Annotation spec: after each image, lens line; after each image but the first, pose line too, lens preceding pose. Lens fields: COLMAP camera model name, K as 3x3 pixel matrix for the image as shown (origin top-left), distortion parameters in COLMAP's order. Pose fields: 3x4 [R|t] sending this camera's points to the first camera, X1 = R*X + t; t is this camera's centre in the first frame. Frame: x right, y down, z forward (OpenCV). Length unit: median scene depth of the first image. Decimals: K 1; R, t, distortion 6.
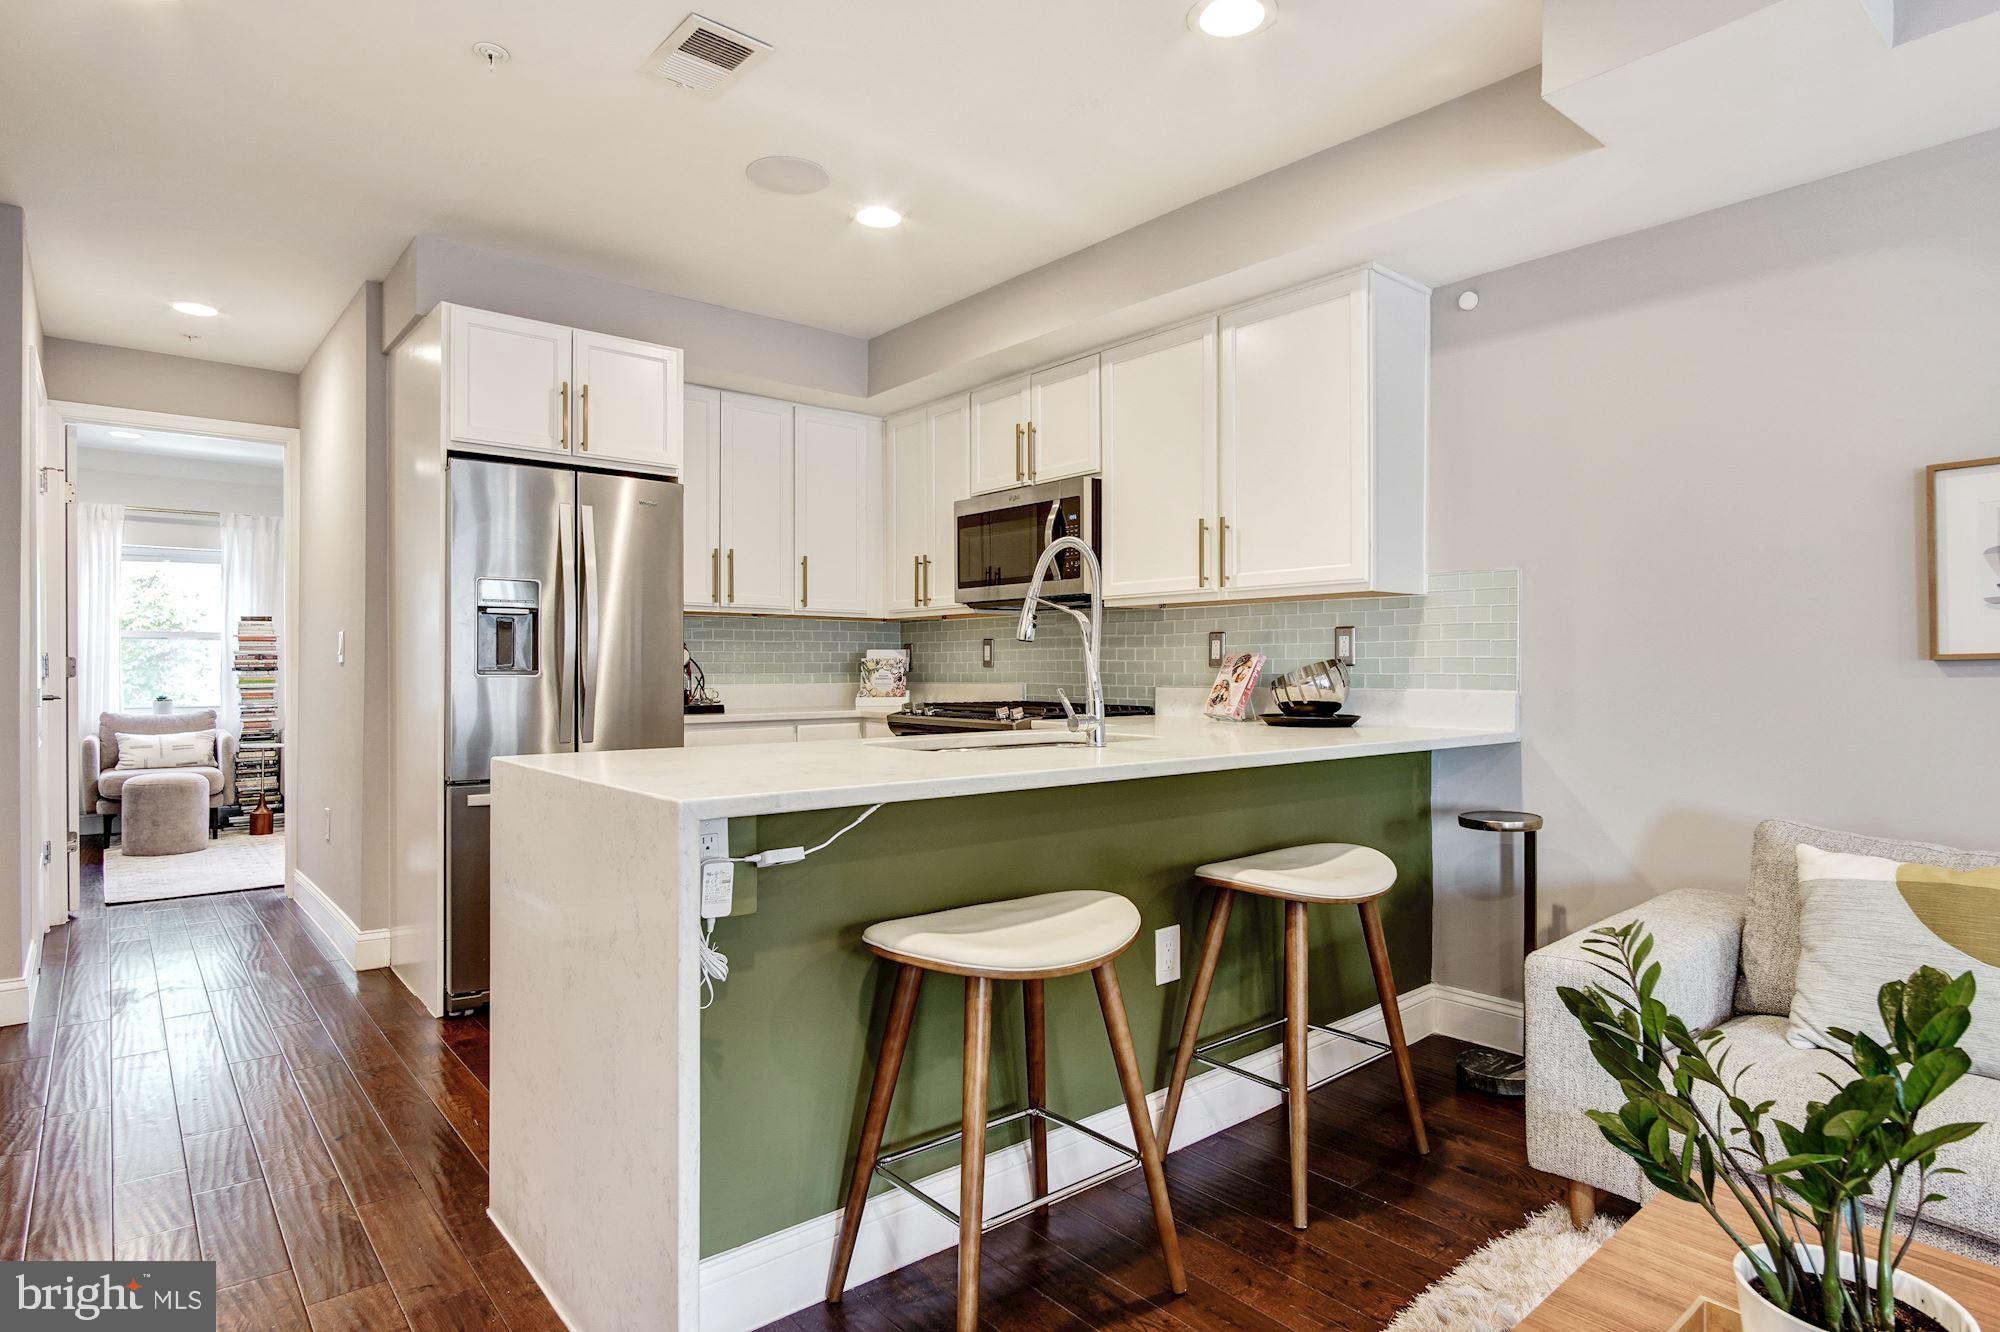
lens RADIAL K [[1078.8, 0, 1015.0], [0, 1078.8, 674.6], [0, 0, 1]] dist [-0.011564, 0.000175]
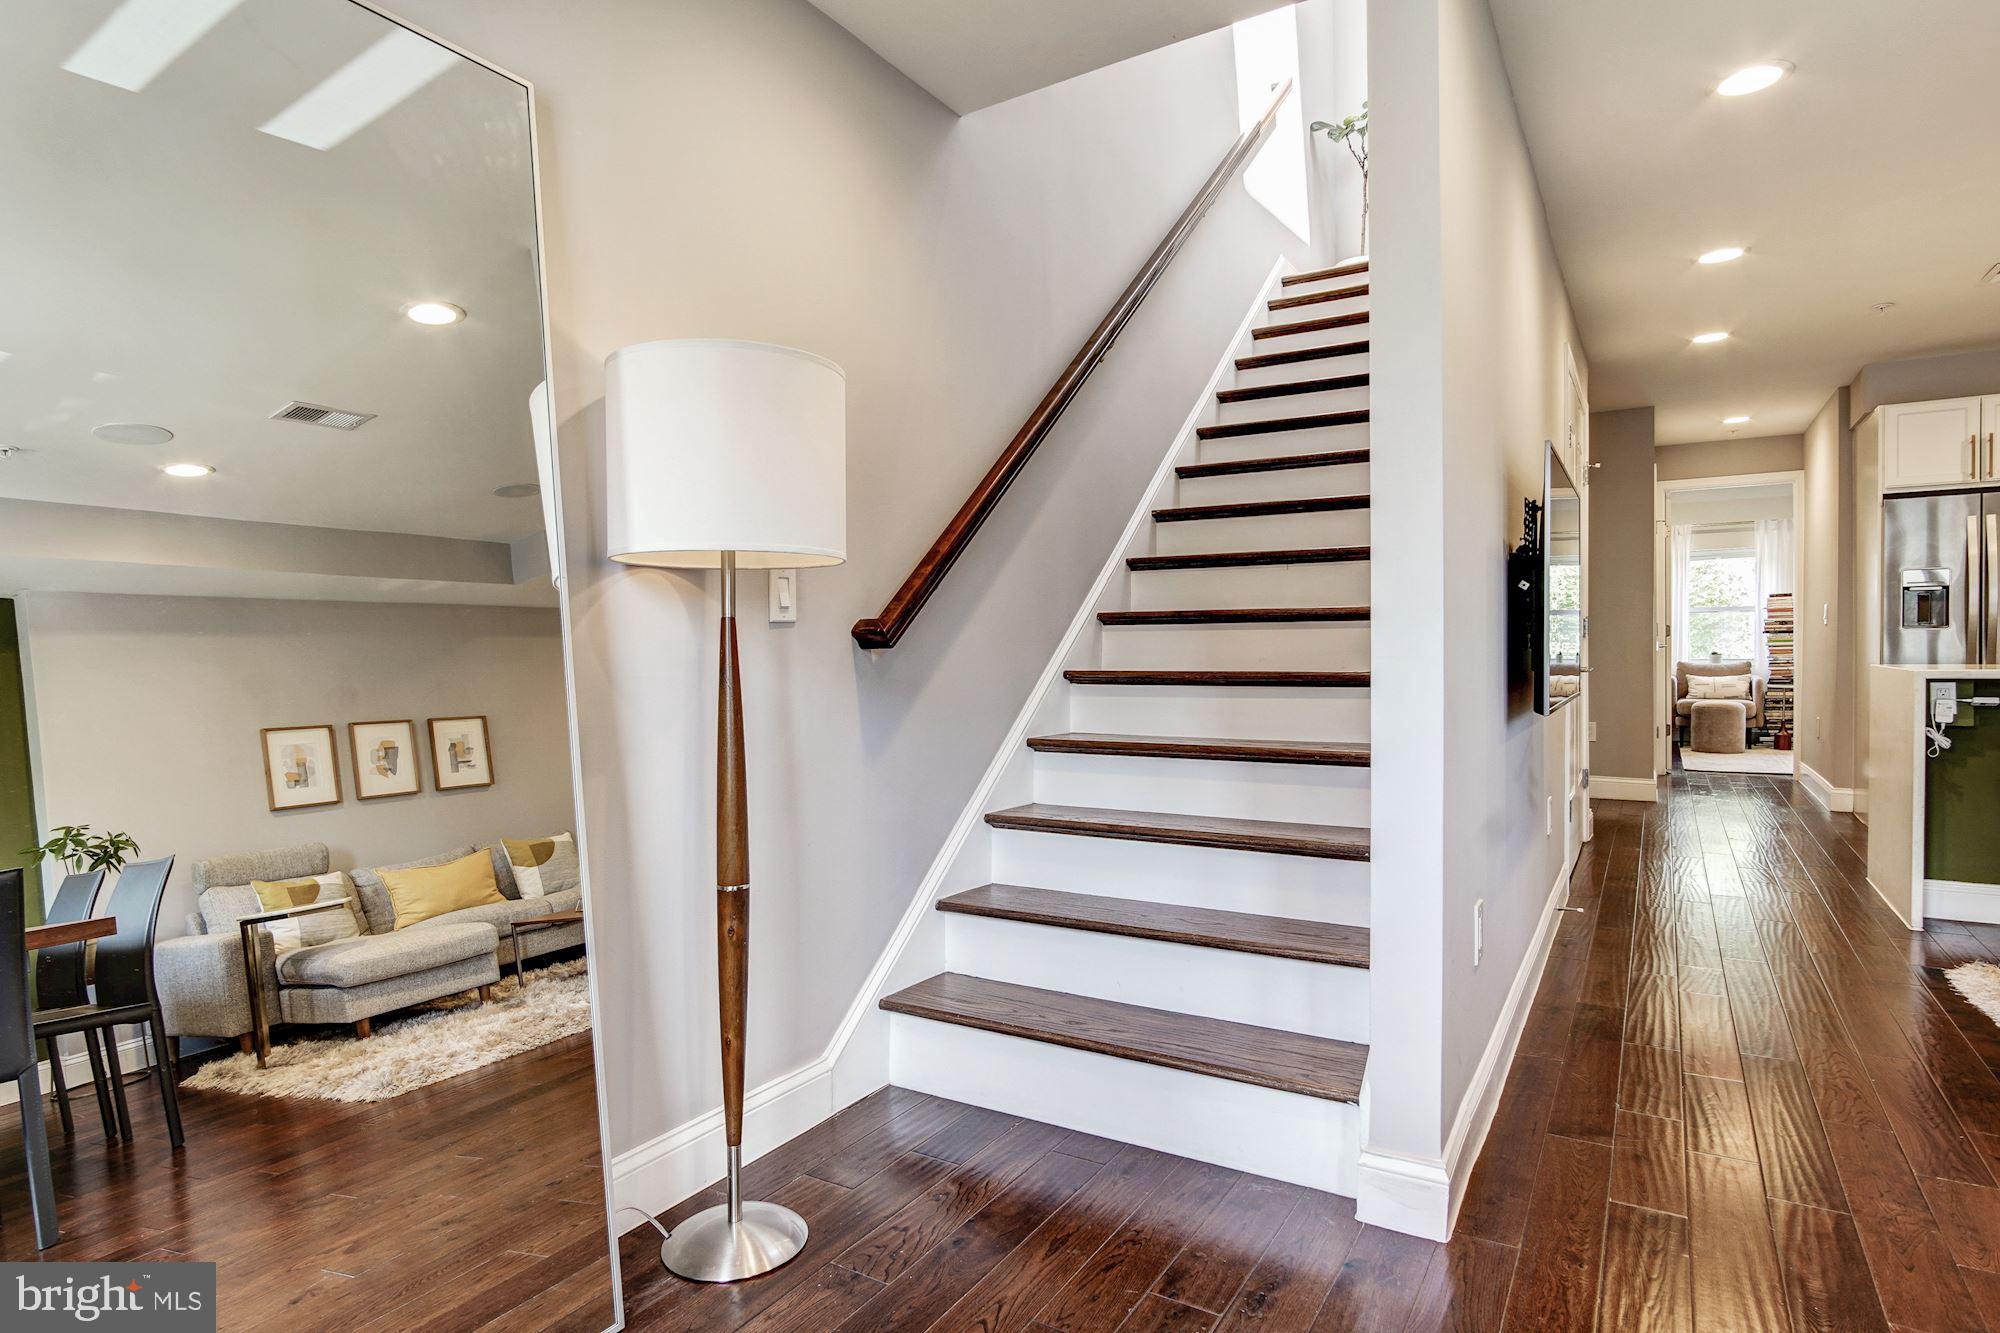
lens RADIAL K [[1078.8, 0, 996.3], [0, 1078.8, 658.0], [0, 0, 1]] dist [-0.011564, 0.000175]
pose [[0.308024, 0.010104, -0.951325, 0.481467], [0.001734, 0.999936, 0.011182, 0.018384], [0.951377, -0.005094, 0.307987, -0.628201]]
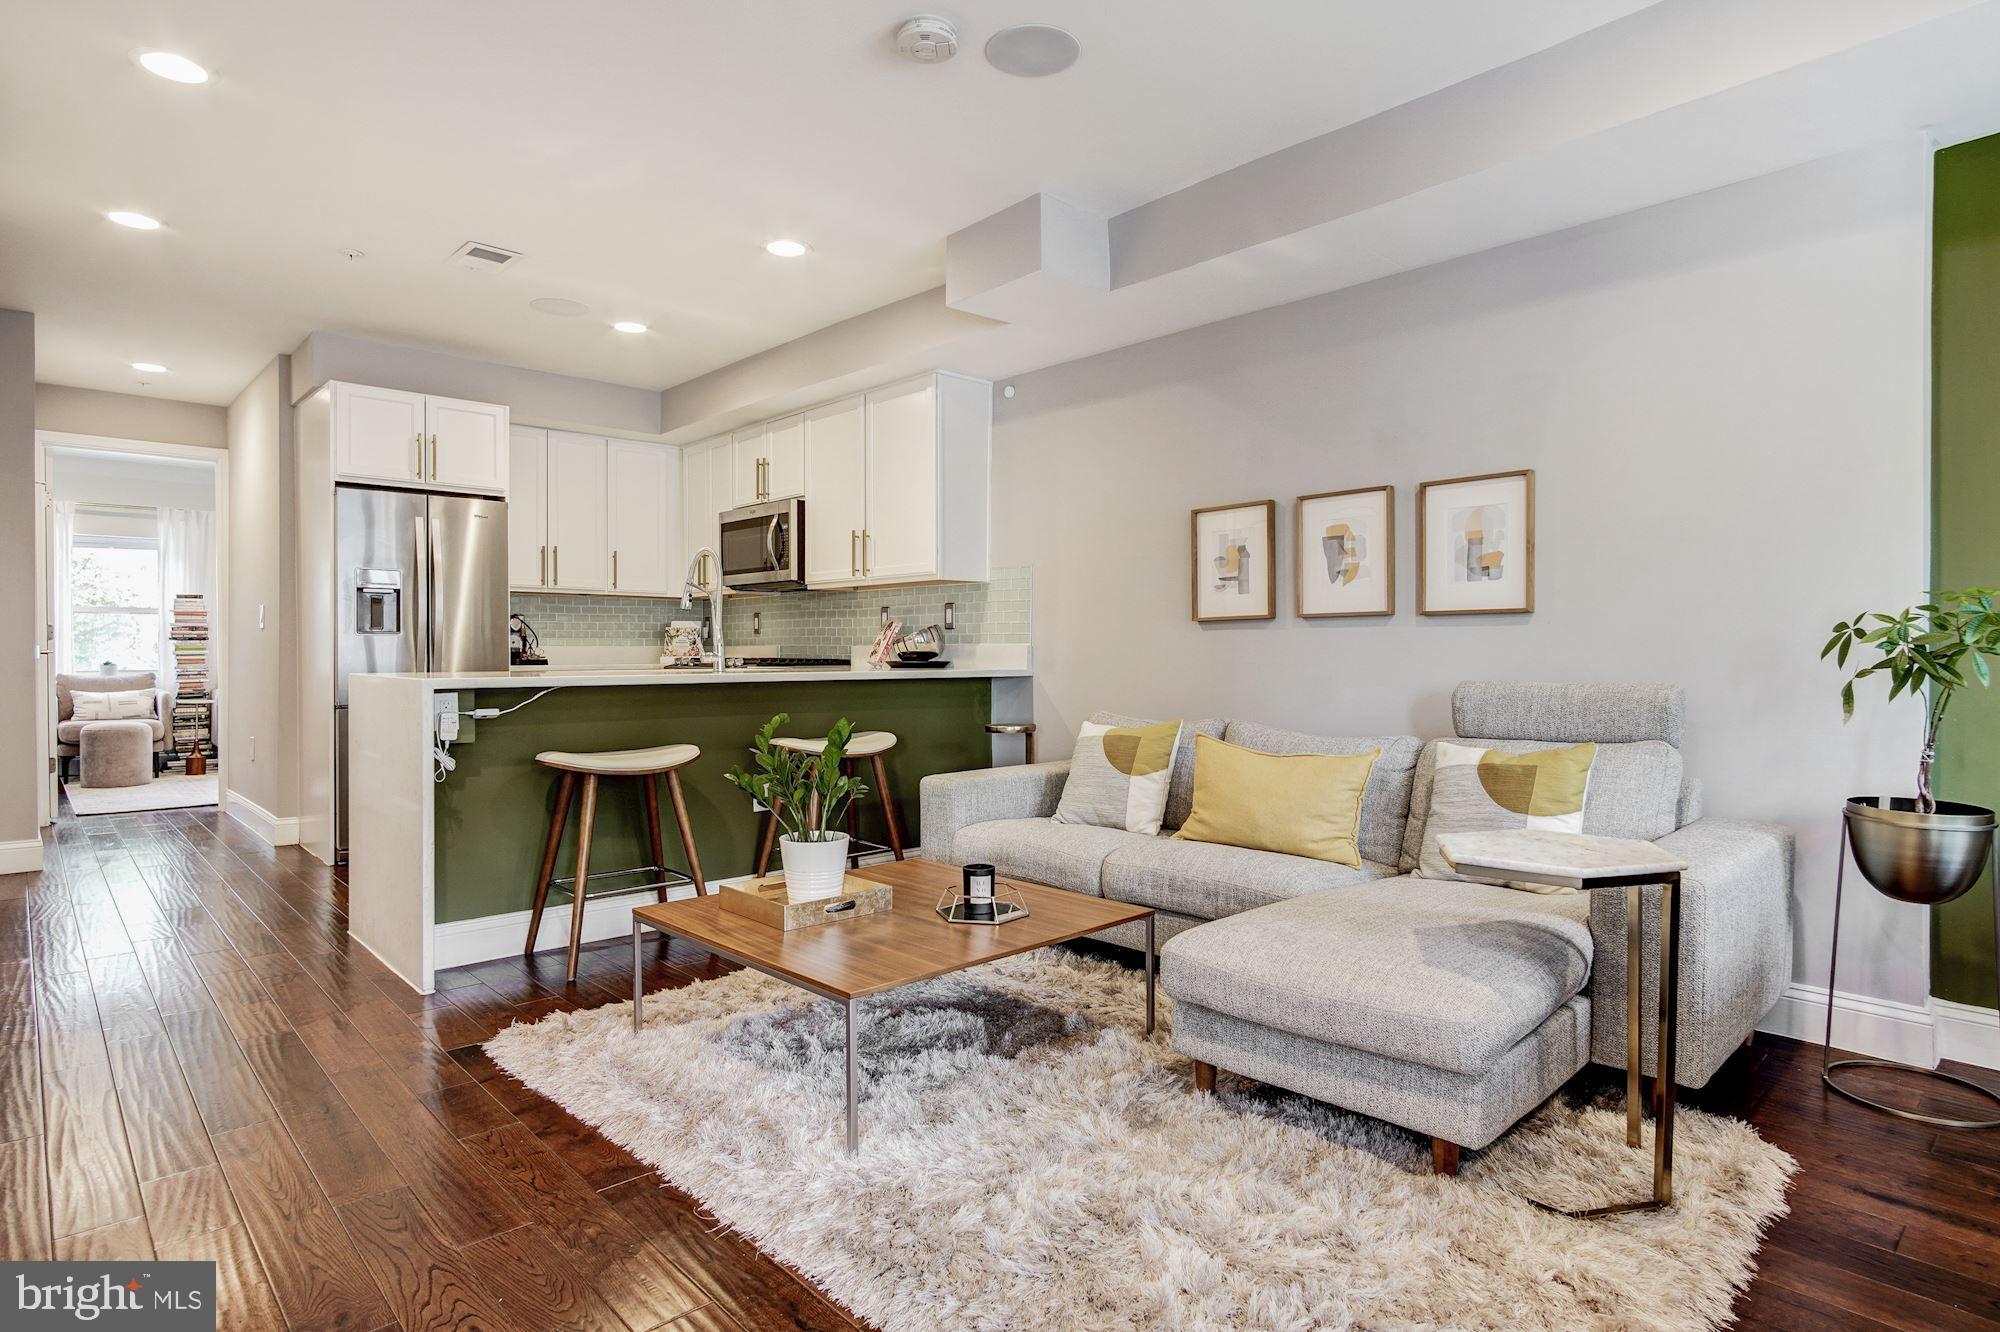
lens RADIAL K [[1078.8, 0, 1010.2], [0, 1078.8, 666.4], [0, 0, 1]] dist [-0.011564, 0.000175]
pose [[0.998883, 0.000302, 0.047248, 0.249626], [-0.000730, 0.999959, 0.009058, 0.023494], [-0.047243, -0.009082, 0.998842, -0.394285]]
